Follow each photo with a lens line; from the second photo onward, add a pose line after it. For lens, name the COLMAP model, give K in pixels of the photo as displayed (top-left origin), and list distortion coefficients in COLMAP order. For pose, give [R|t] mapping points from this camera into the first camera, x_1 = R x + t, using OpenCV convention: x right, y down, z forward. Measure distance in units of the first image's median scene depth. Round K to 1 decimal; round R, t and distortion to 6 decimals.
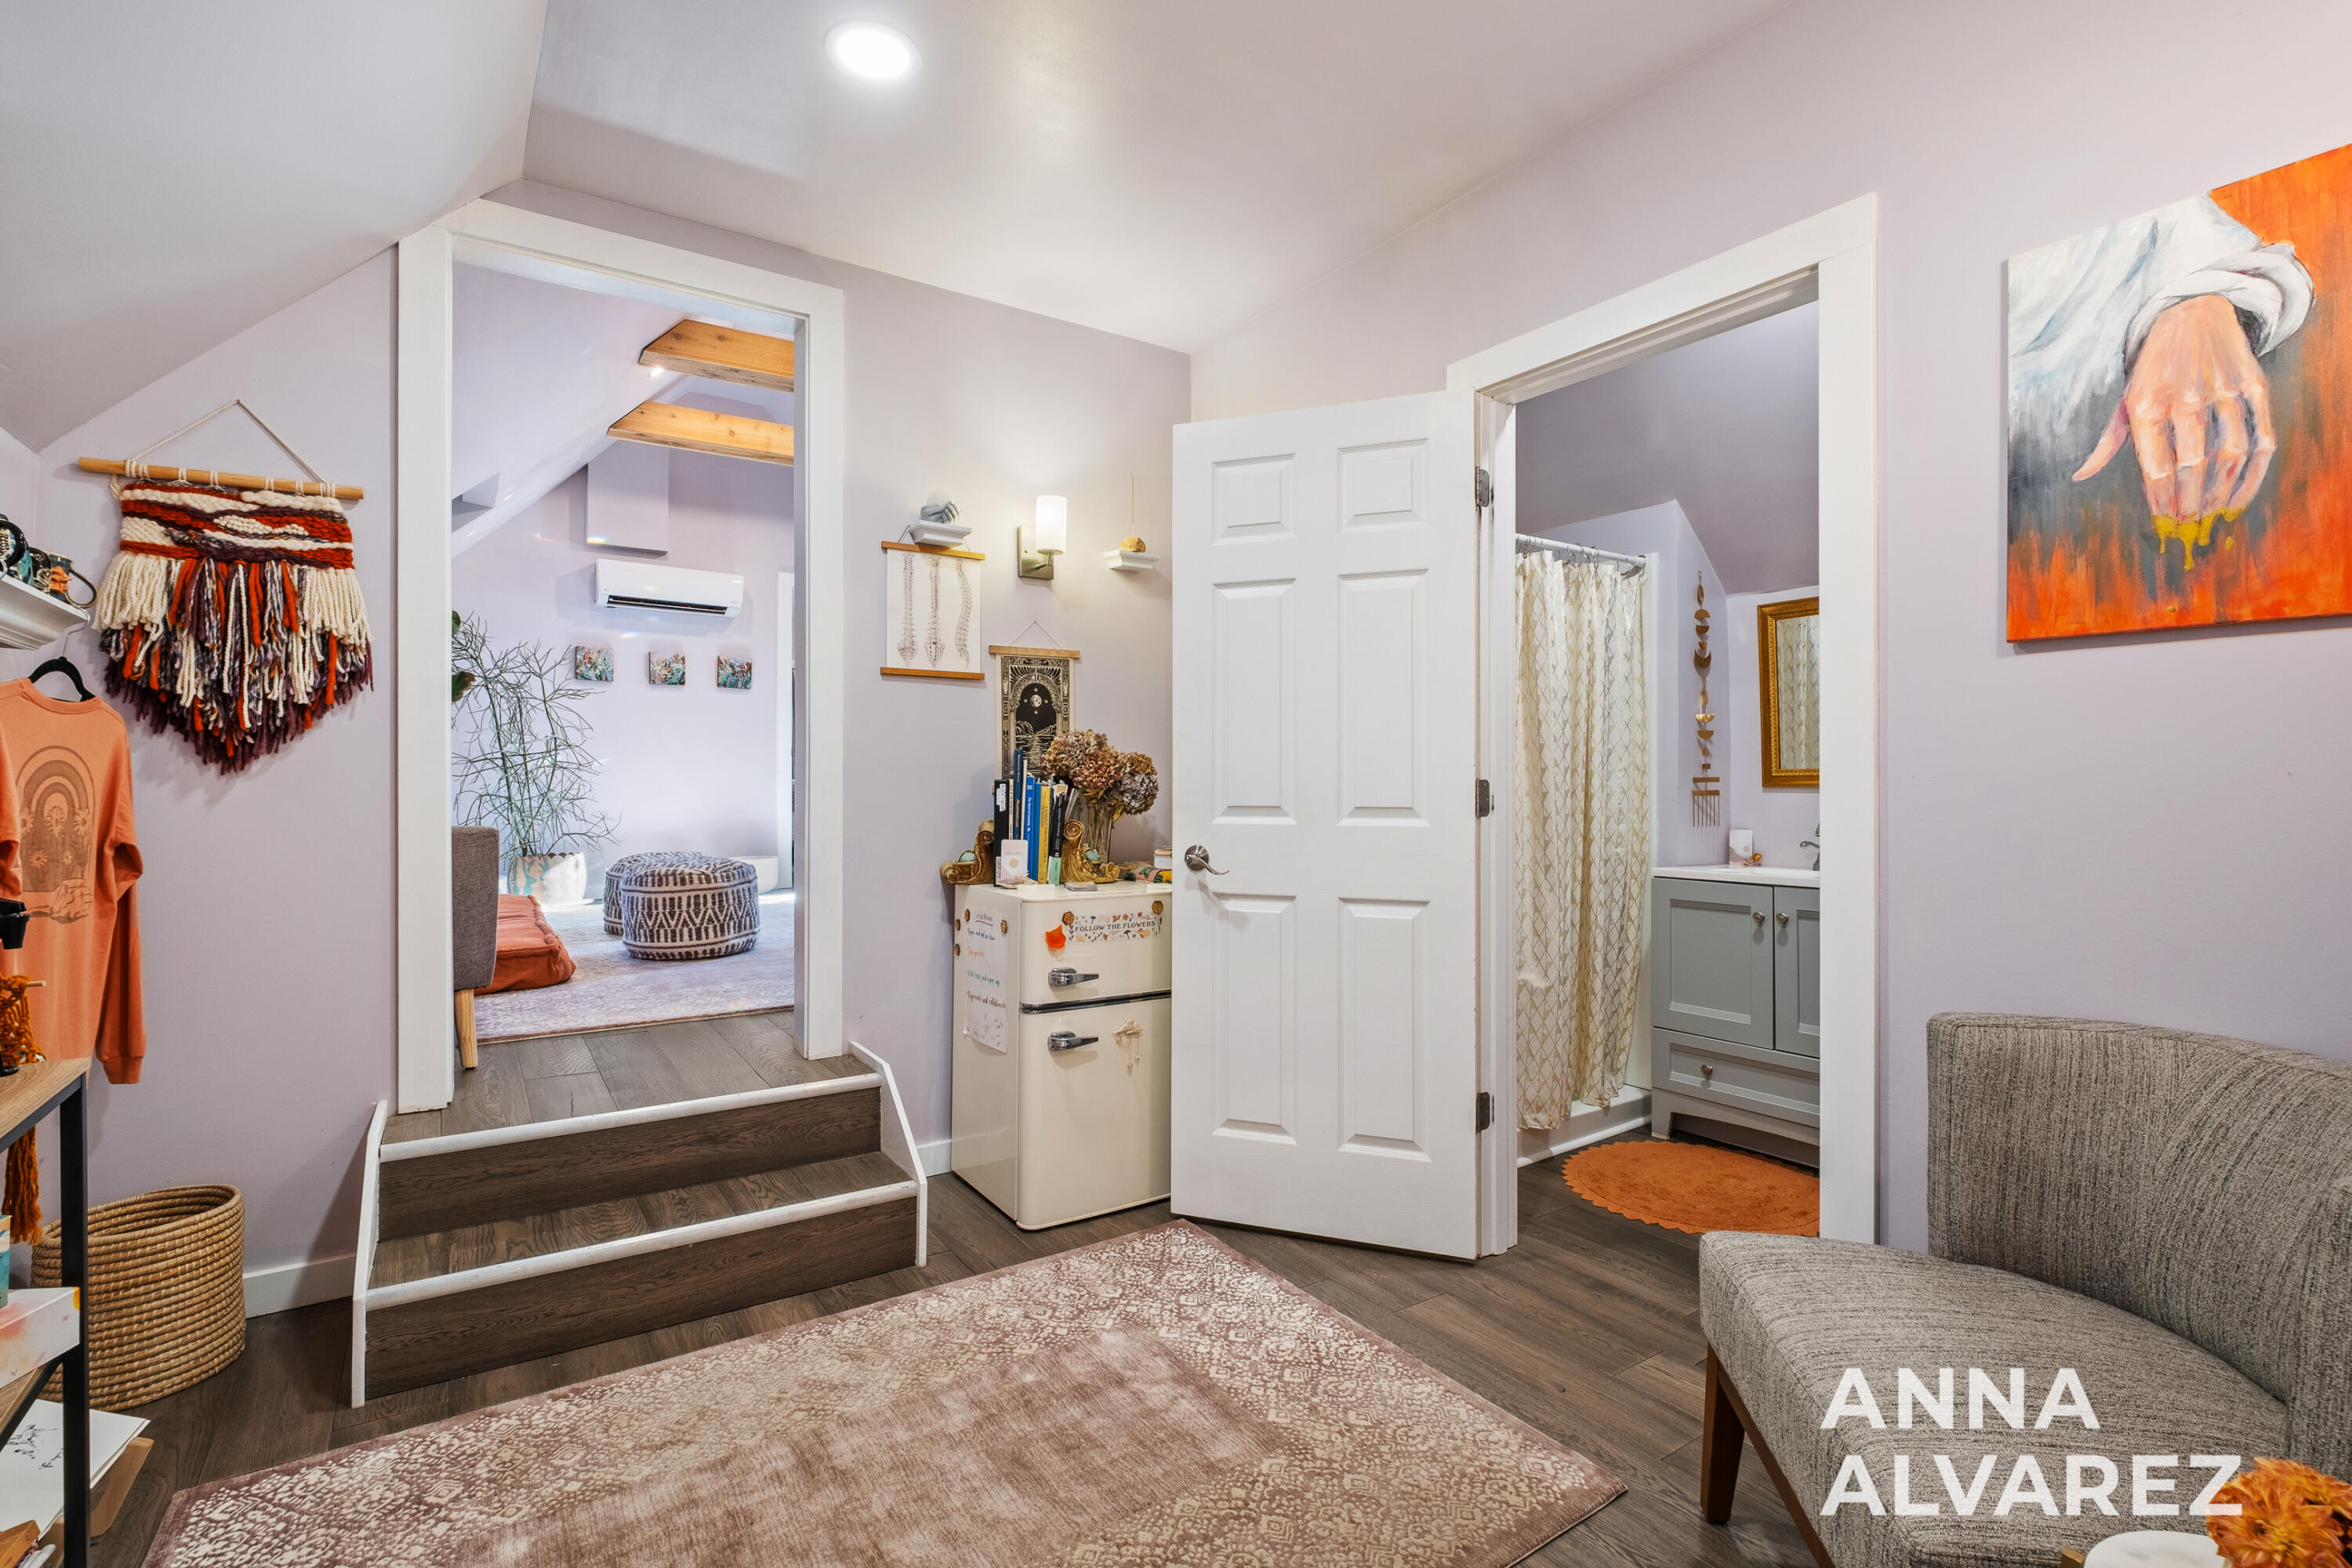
lens RADIAL K [[1070.3, 0, 1181.8], [0, 1070.3, 791.7], [0, 0, 1]] dist [0.001846, 0.000202]
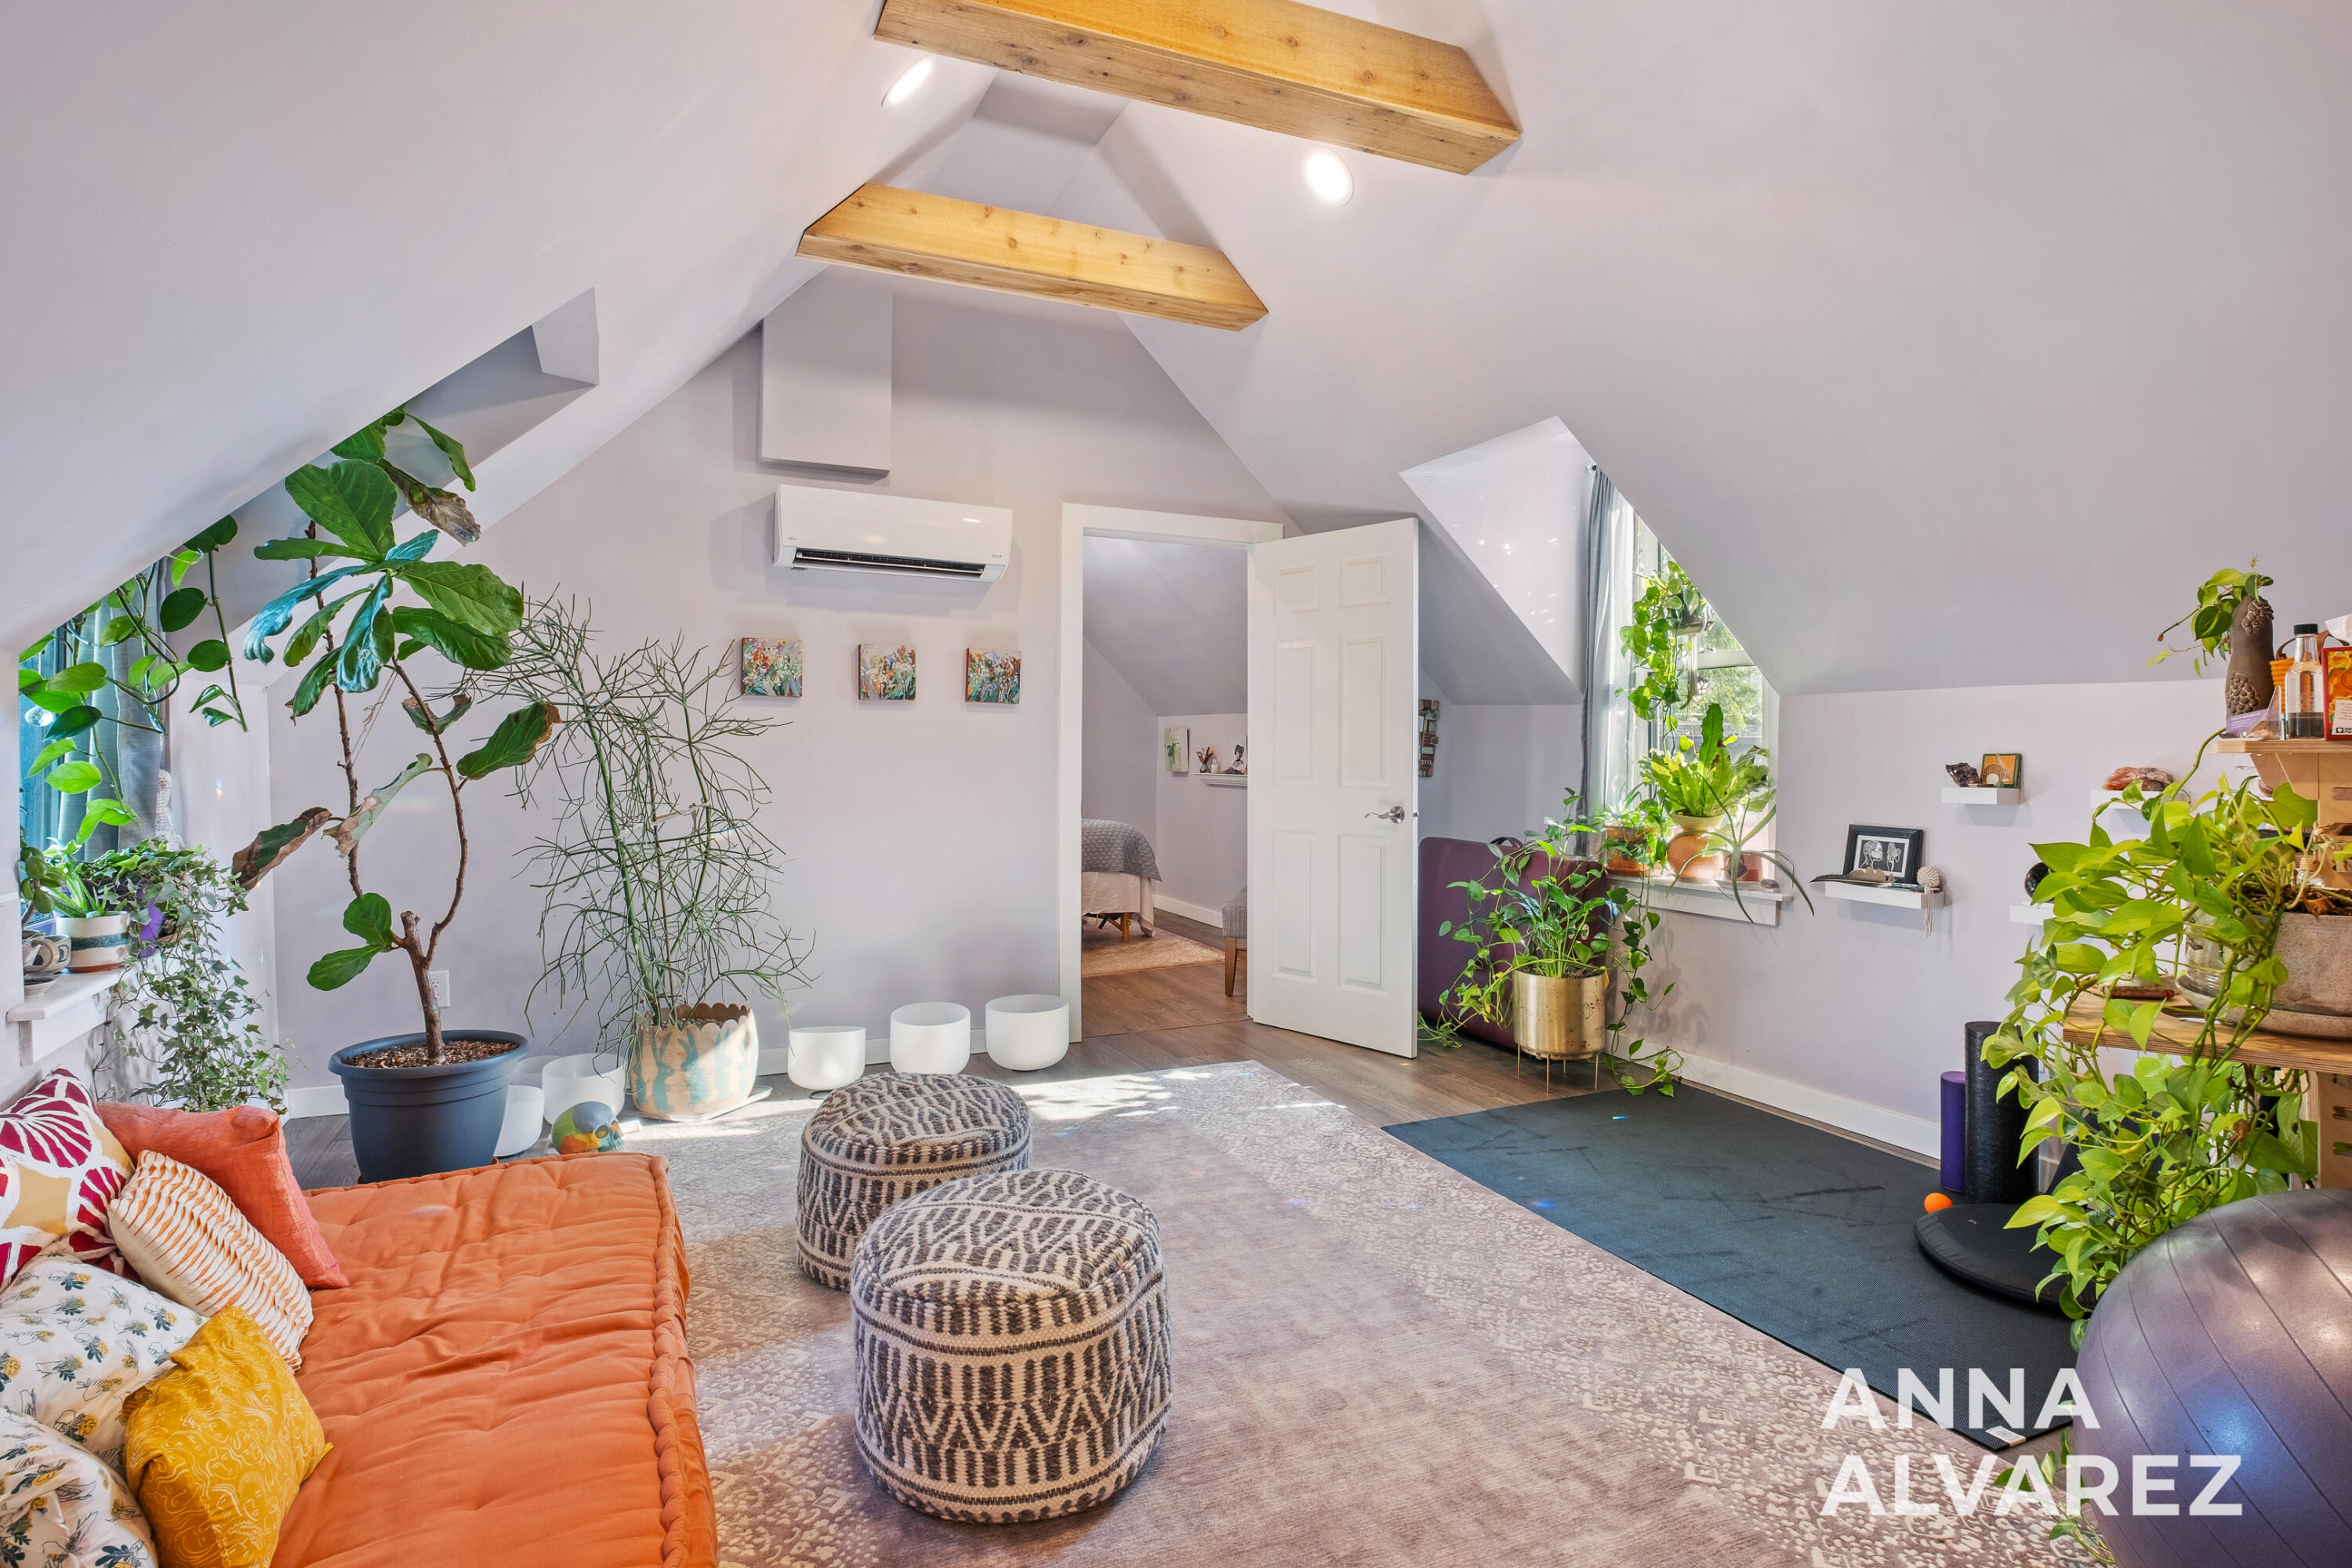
lens RADIAL K [[1162.7, 0, 1166.5], [0, 1162.7, 764.6], [0, 0, 1]] dist [0.003302, -0.000069]
pose [[0.987157, 0.011812, -0.159315, -0.247286], [-0.009833, 0.999865, 0.013199, -0.080534], [0.159449, -0.011463, 0.987140, 0.430574]]
